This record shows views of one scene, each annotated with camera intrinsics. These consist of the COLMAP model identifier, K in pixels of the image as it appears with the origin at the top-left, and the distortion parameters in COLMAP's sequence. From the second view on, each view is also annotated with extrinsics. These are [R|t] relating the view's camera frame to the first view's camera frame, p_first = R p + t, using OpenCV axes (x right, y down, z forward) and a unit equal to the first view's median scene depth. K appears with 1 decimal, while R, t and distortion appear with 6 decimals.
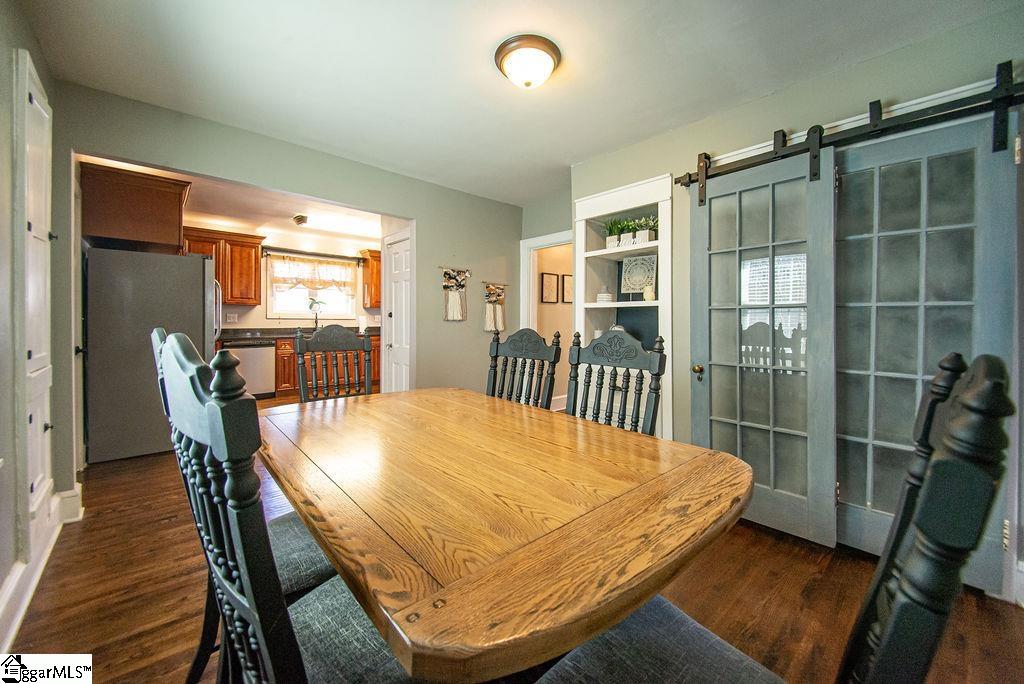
lens RADIAL K [[388.1, 0, 515.1], [0, 388.1, 328.6], [0, 0, 1]] dist [-0.002066, -0.004119]
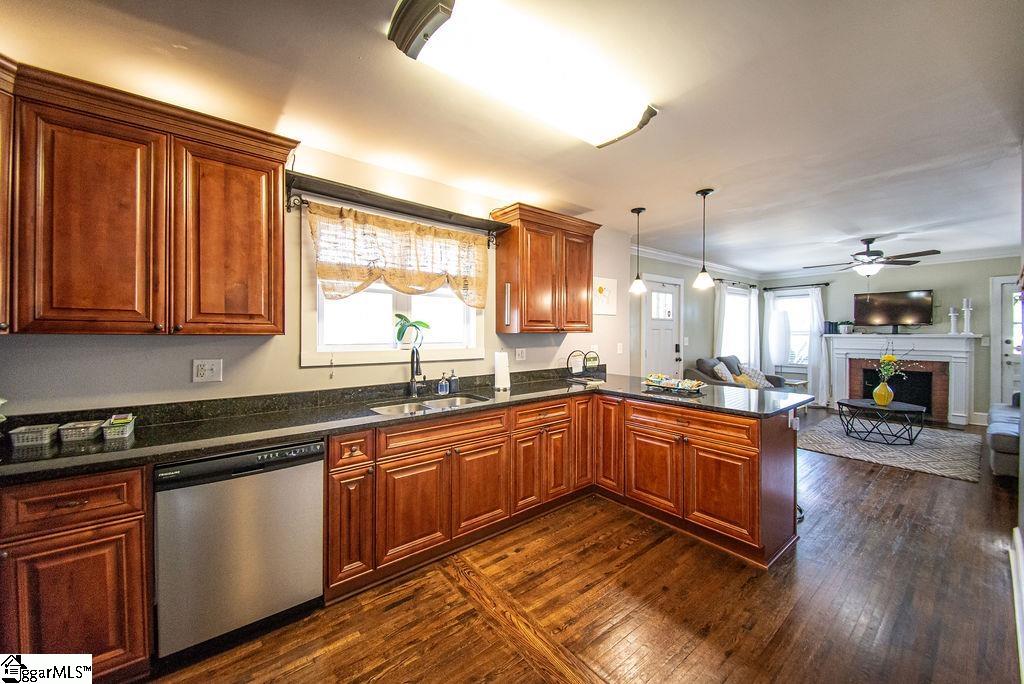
lens RADIAL K [[388.1, 0, 516.7], [0, 388.1, 335.0], [0, 0, 1]] dist [-0.002066, -0.004119]
pose [[0.998778, -0.007087, -0.048905, -0.443263], [0.006108, 0.999778, -0.020145, -0.054193], [0.049037, 0.019822, 0.998600, 0.682721]]
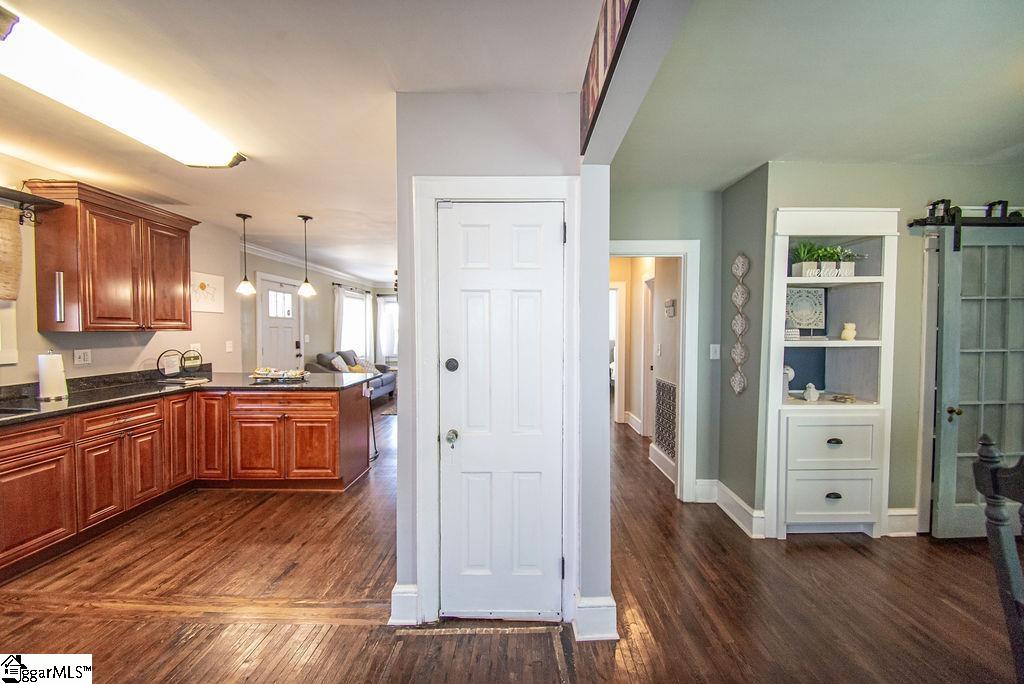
lens RADIAL K [[388.1, 0, 527.2], [0, 388.1, 340.6], [0, 0, 1]] dist [-0.002066, -0.004119]
pose [[0.666485, -0.026369, 0.745052, -0.453536], [0.021805, 0.999636, 0.015873, -0.052608], [-0.745200, 0.005667, 0.666817, 0.507027]]
